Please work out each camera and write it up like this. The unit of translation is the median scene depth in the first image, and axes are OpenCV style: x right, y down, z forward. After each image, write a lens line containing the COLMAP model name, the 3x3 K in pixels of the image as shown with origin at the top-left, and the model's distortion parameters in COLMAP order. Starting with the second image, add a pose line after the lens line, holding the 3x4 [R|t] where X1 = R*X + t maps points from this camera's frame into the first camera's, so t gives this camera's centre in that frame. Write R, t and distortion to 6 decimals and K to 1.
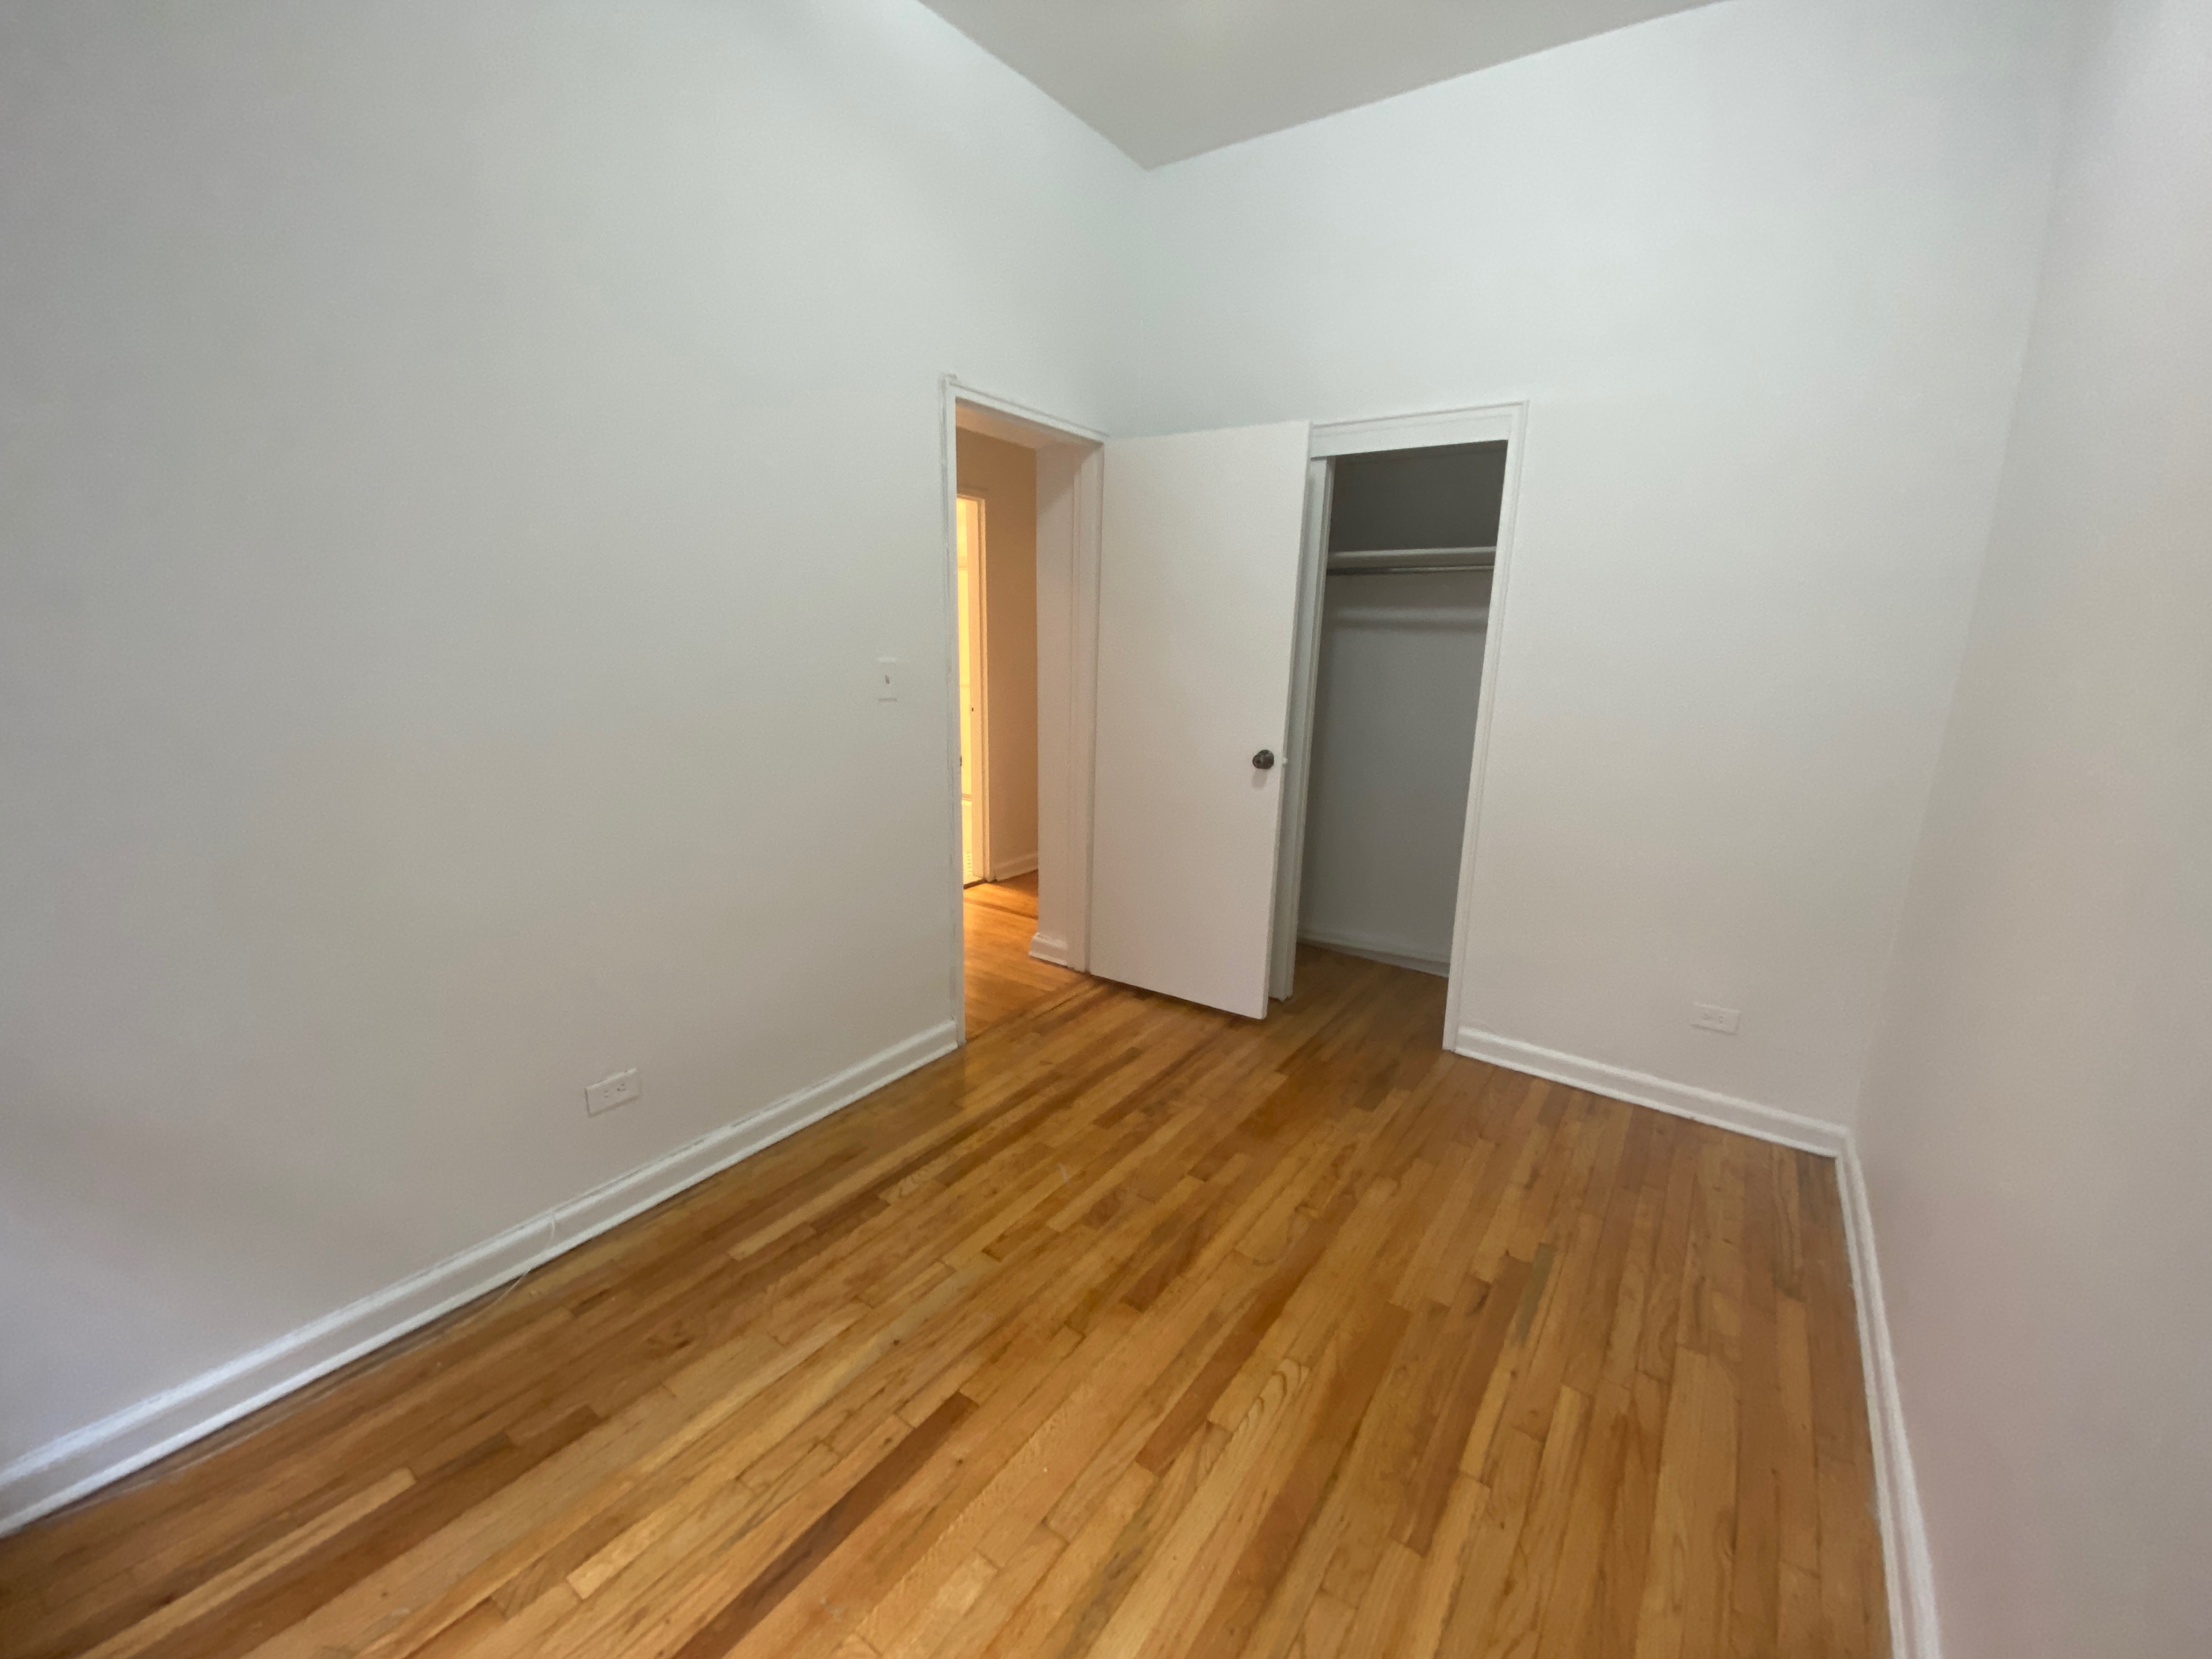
lens RADIAL K [[904.2, 0, 1102.2], [0, 904.2, 831.2], [0, 0, 1]] dist [-0.016862, -0.000269]
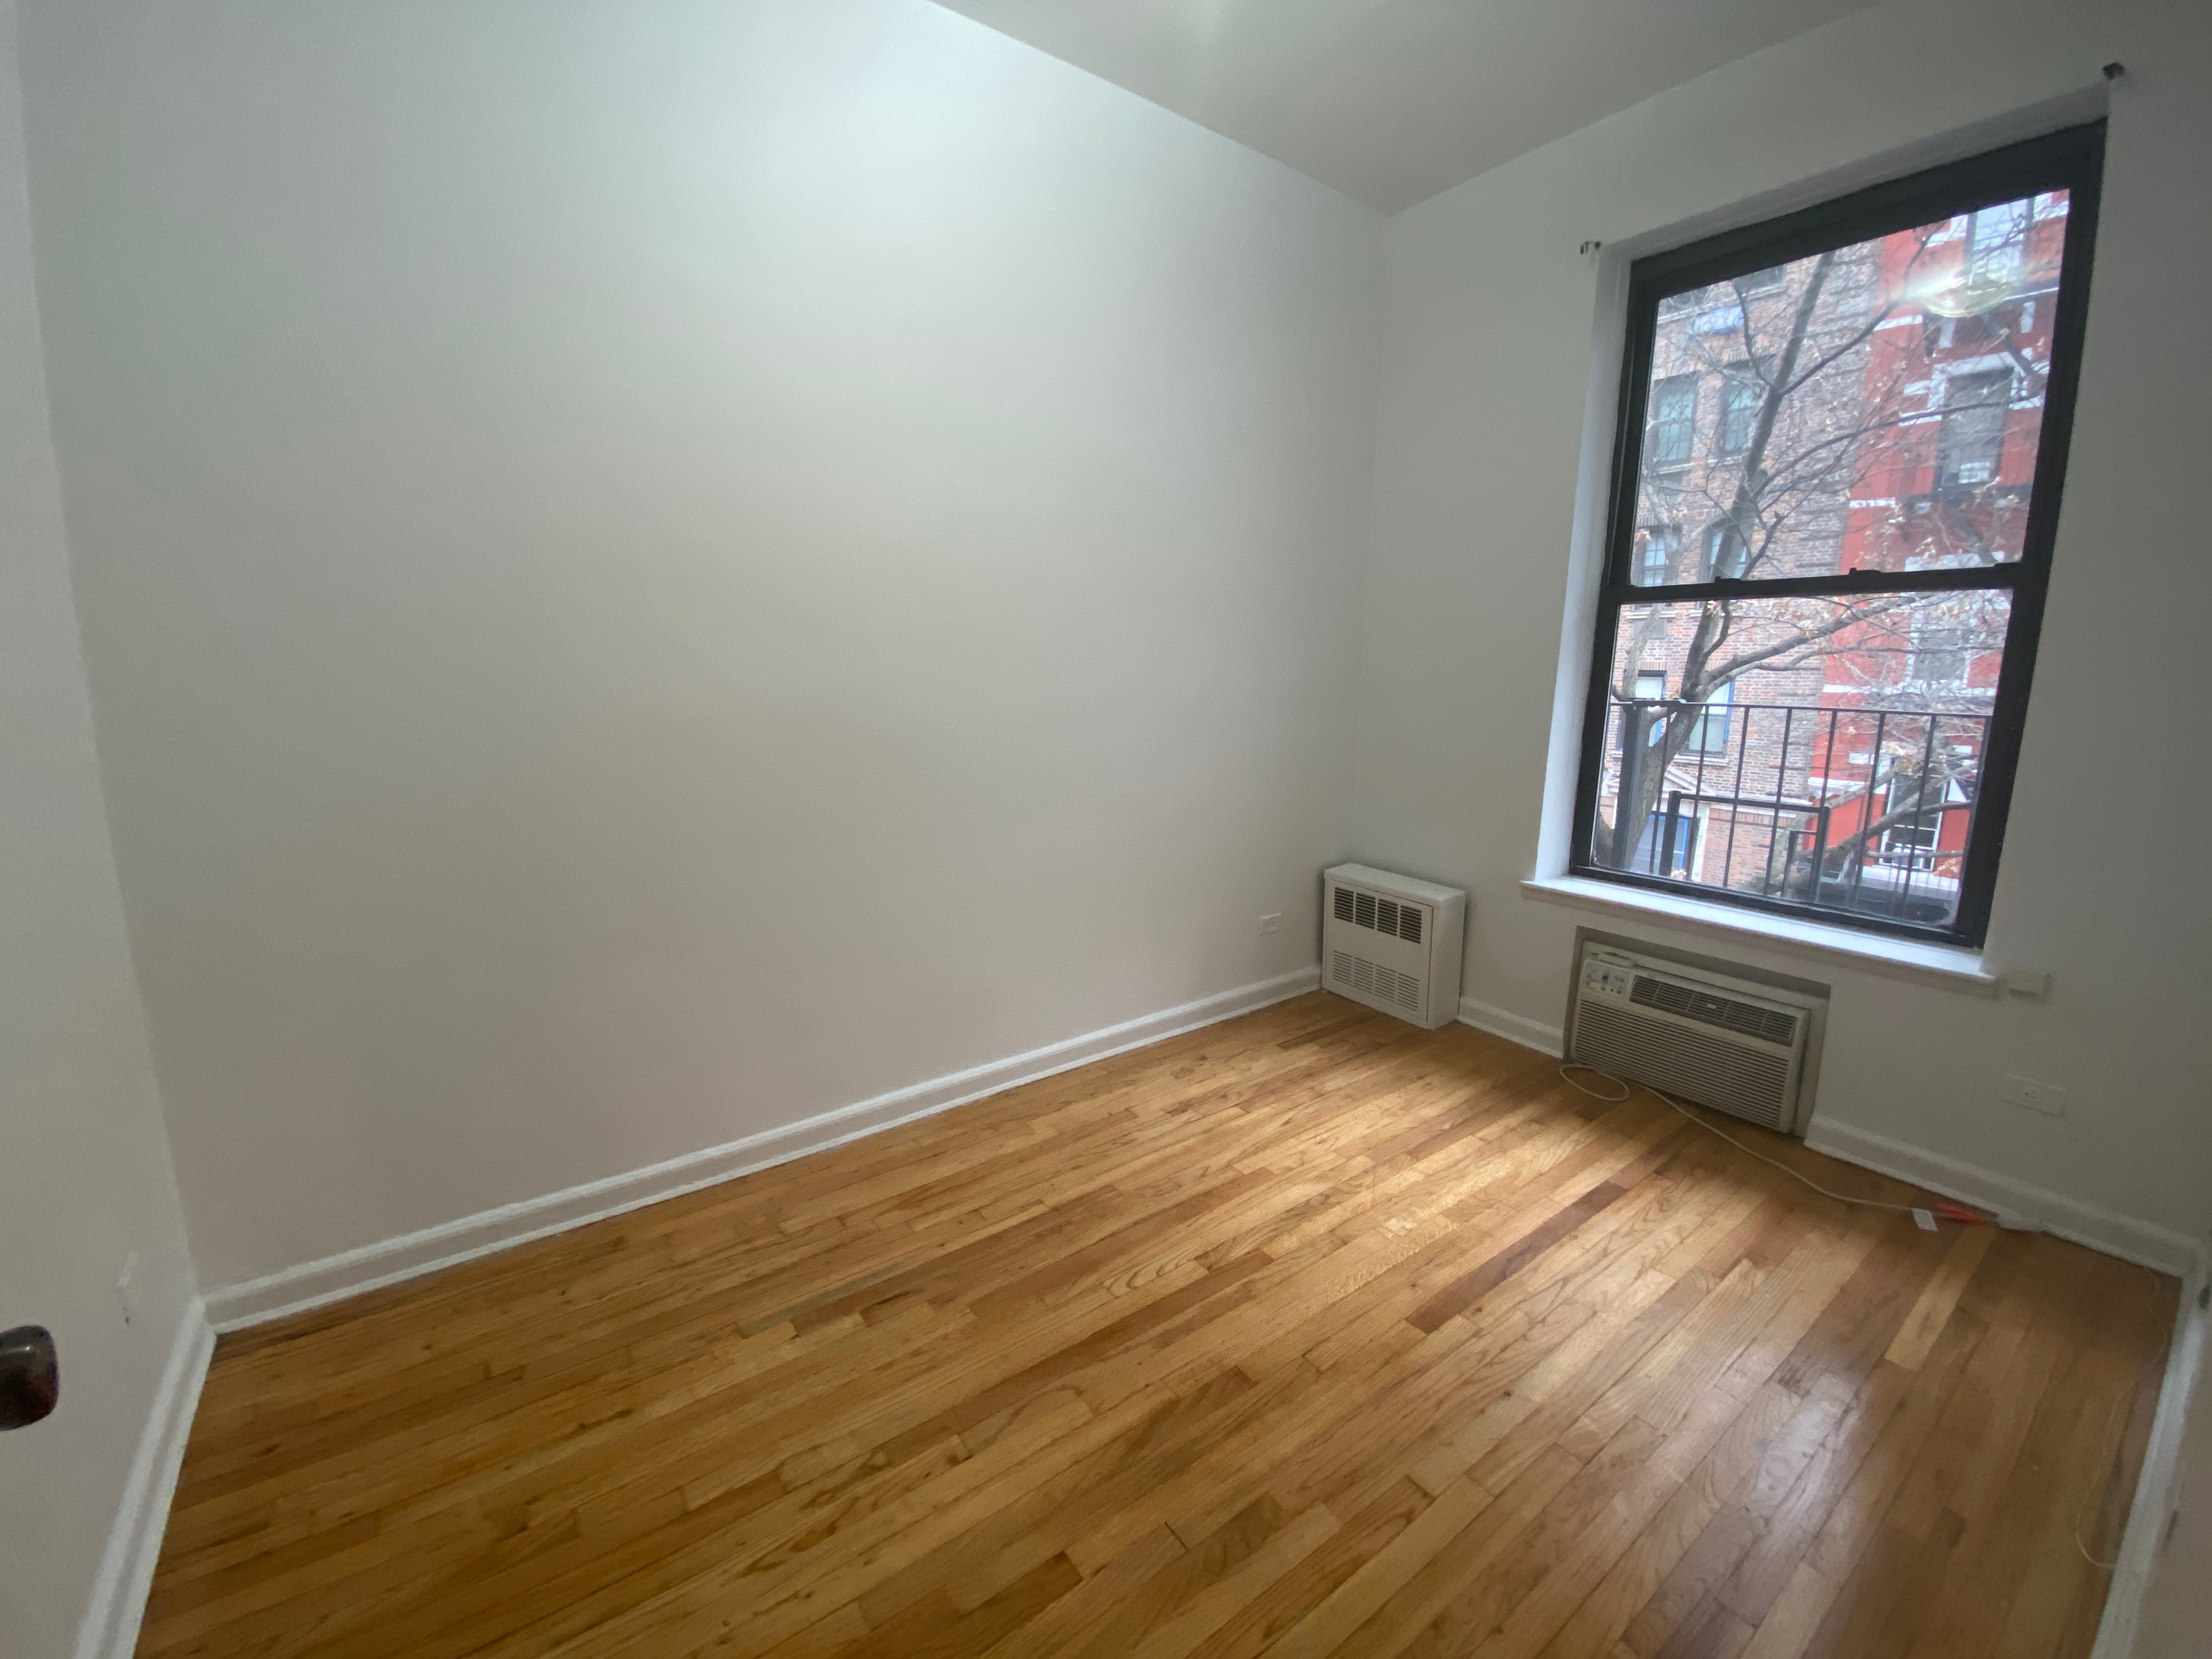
lens RADIAL K [[904.2, 0, 1104.9], [0, 904.2, 827.6], [0, 0, 1]] dist [-0.016862, -0.000269]
pose [[-0.950174, -0.077382, 0.301962, -0.061878], [0.047945, 0.920891, 0.386860, -0.329384], [-0.308011, 0.382062, -0.871297, 1.597563]]
